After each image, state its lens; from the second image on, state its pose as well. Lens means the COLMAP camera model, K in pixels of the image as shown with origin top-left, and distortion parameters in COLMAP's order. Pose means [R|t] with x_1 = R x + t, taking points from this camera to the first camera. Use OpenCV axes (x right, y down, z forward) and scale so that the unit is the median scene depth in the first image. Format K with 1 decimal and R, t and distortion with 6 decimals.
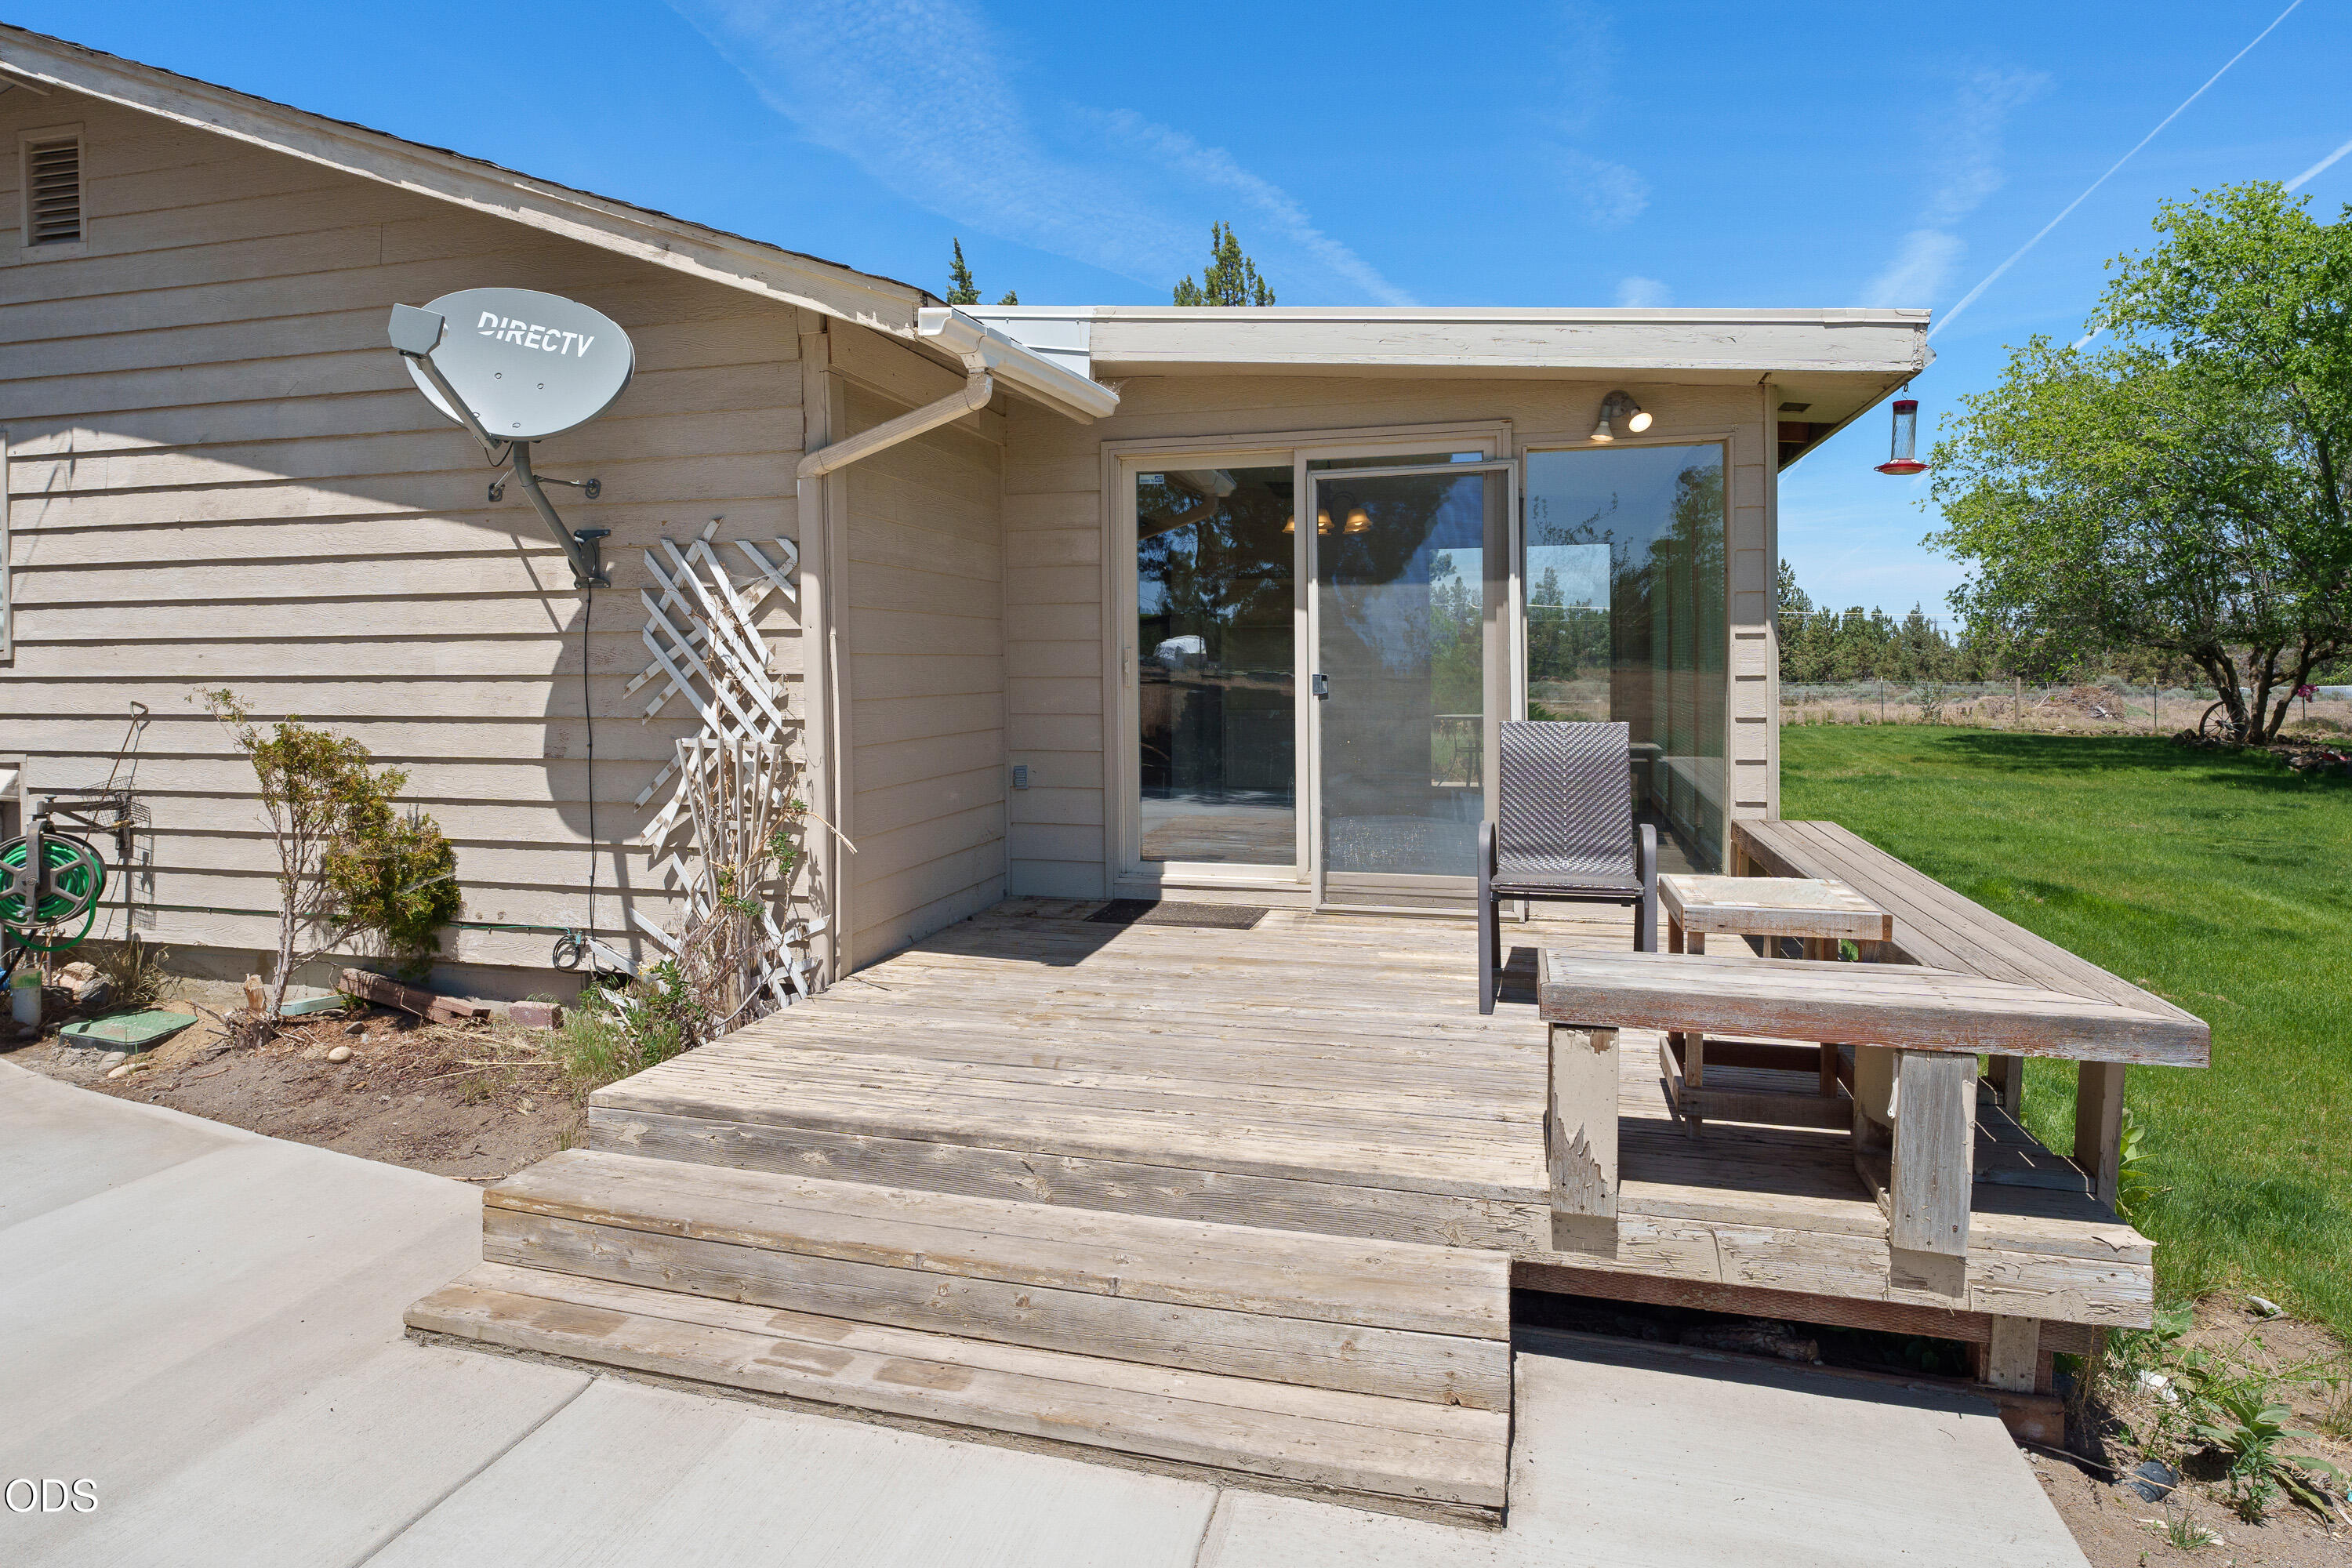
lens RADIAL K [[1312.8, 0, 1170.8], [0, 1312.8, 685.6], [0, 0, 1]] dist [-0.010600, 0.006369]
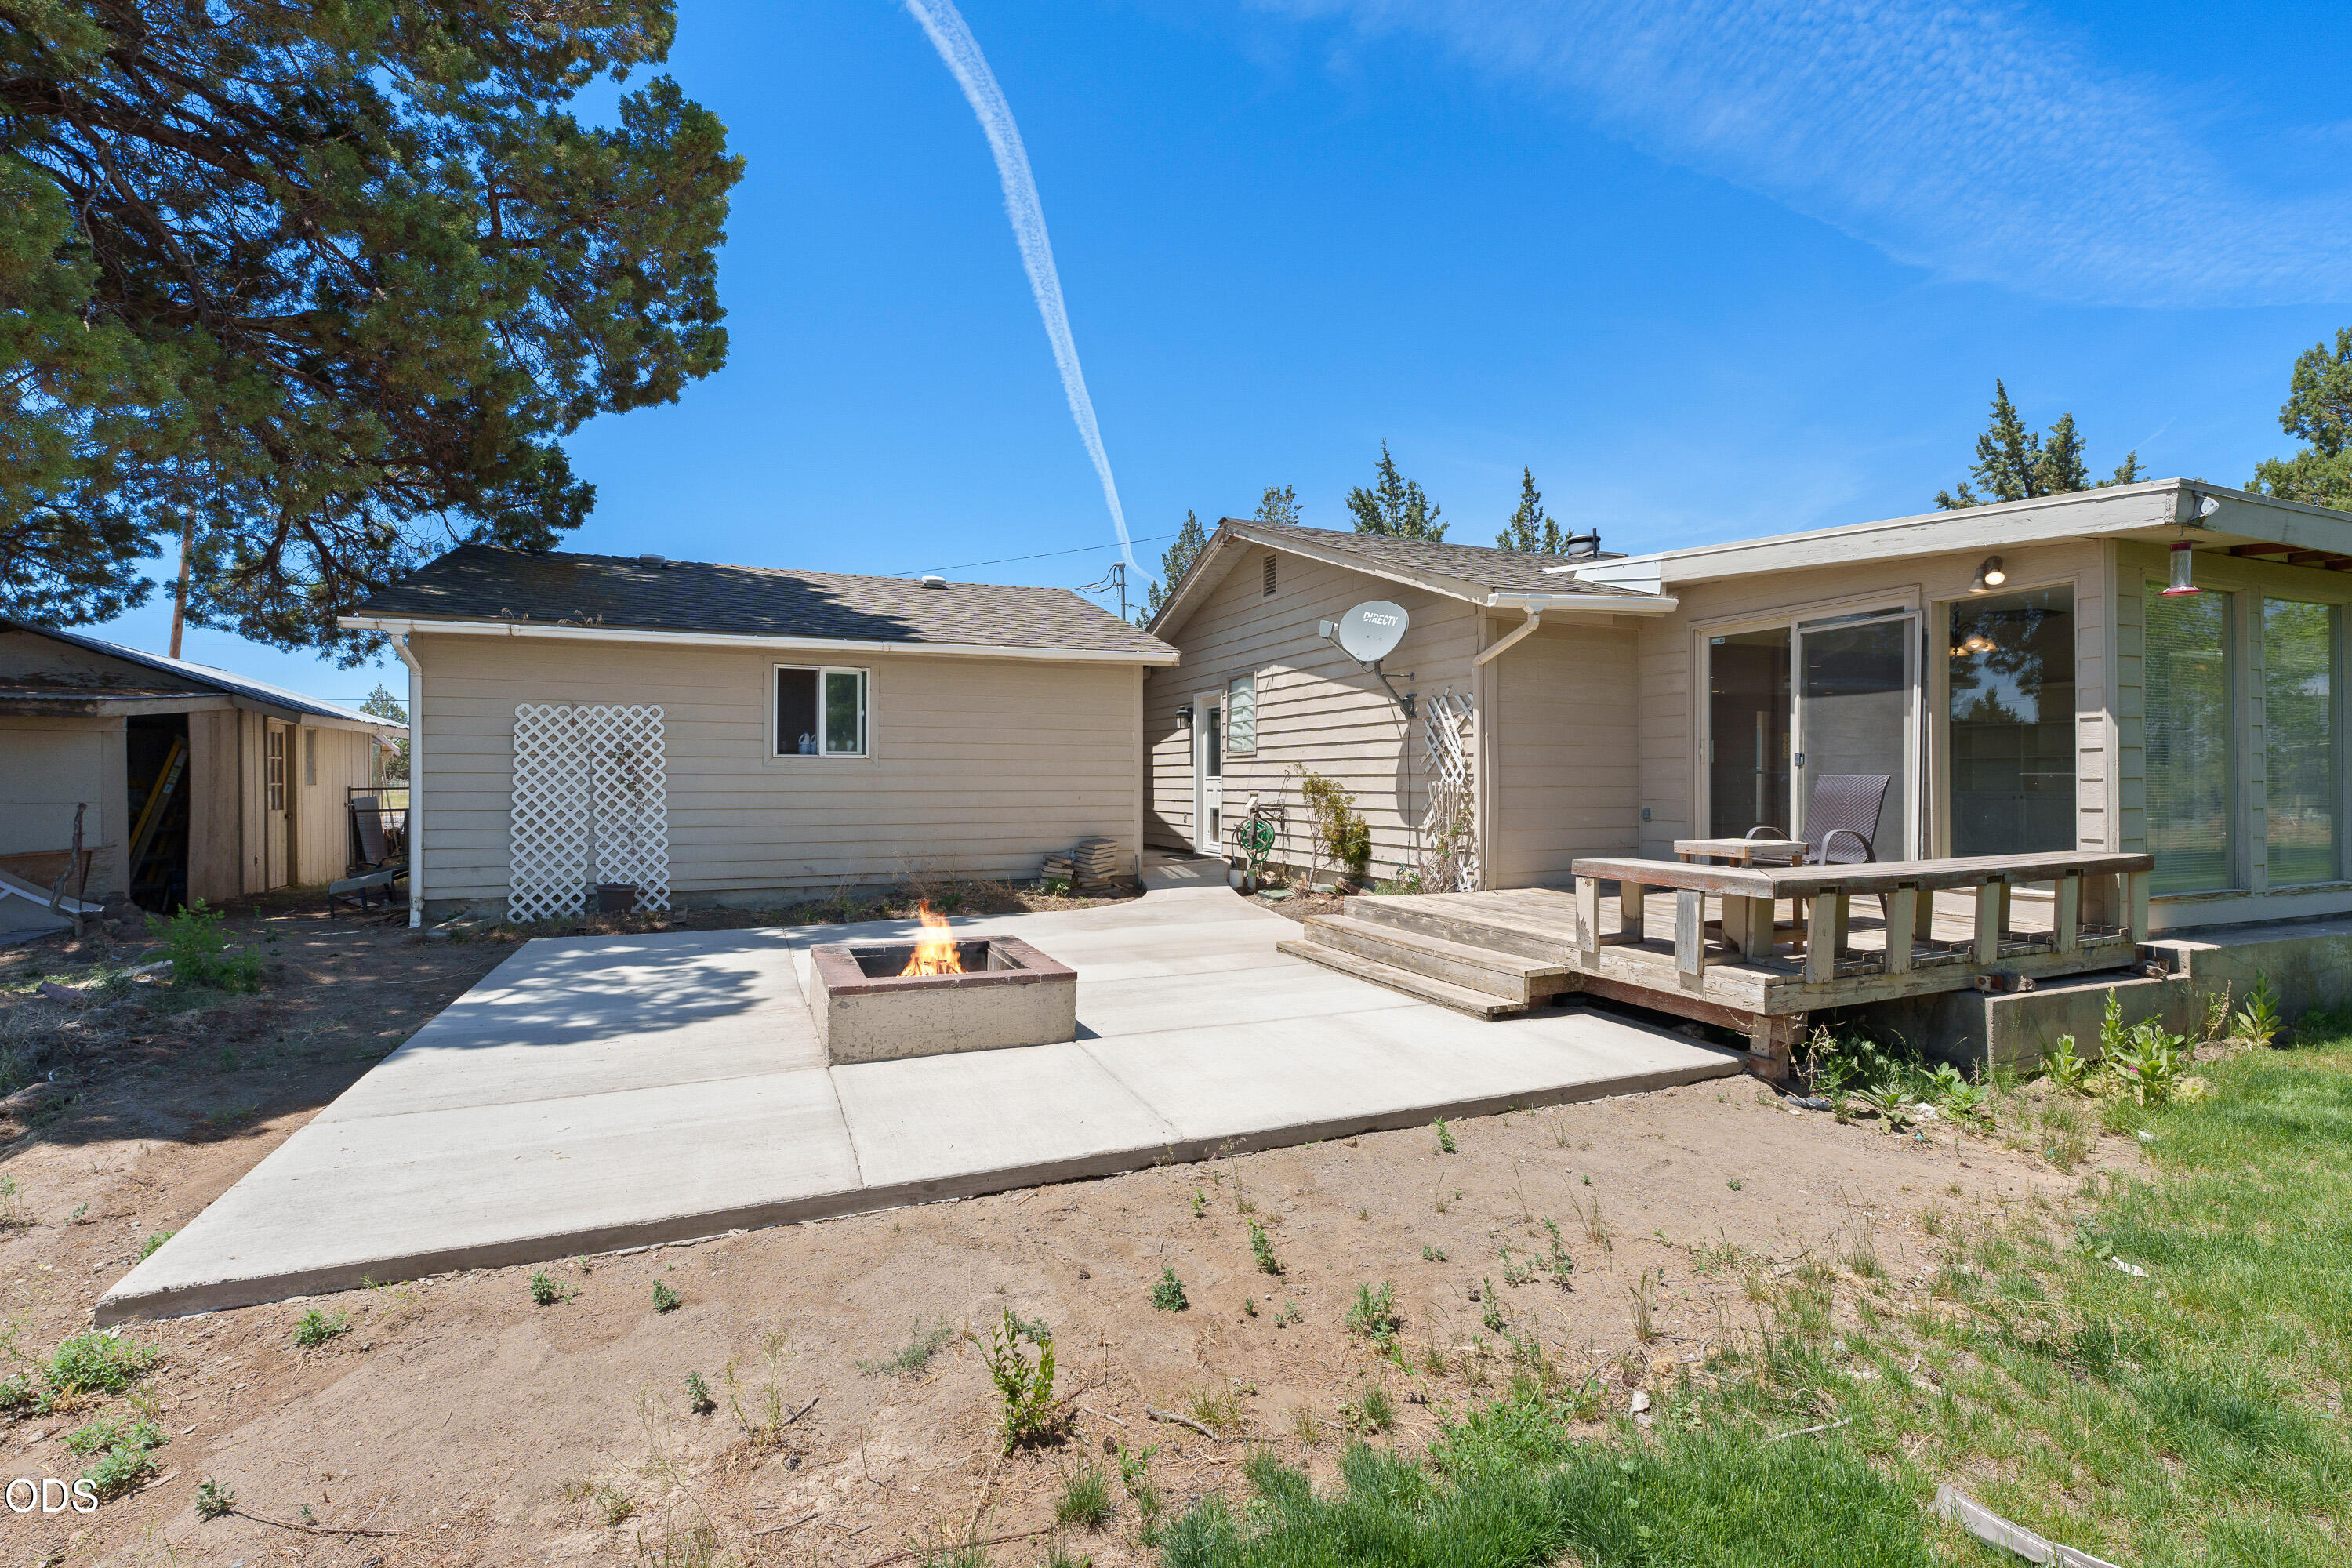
lens RADIAL K [[1114.2, 0, 1179.5], [0, 1114.2, 794.7], [0, 0, 1]] dist [-0.004899, 0.000924]
pose [[0.613113, 0.013746, -0.789876, 0.876477], [-0.014698, 0.999874, 0.005991, 0.055079], [0.789859, 0.007936, 0.613238, -0.547345]]
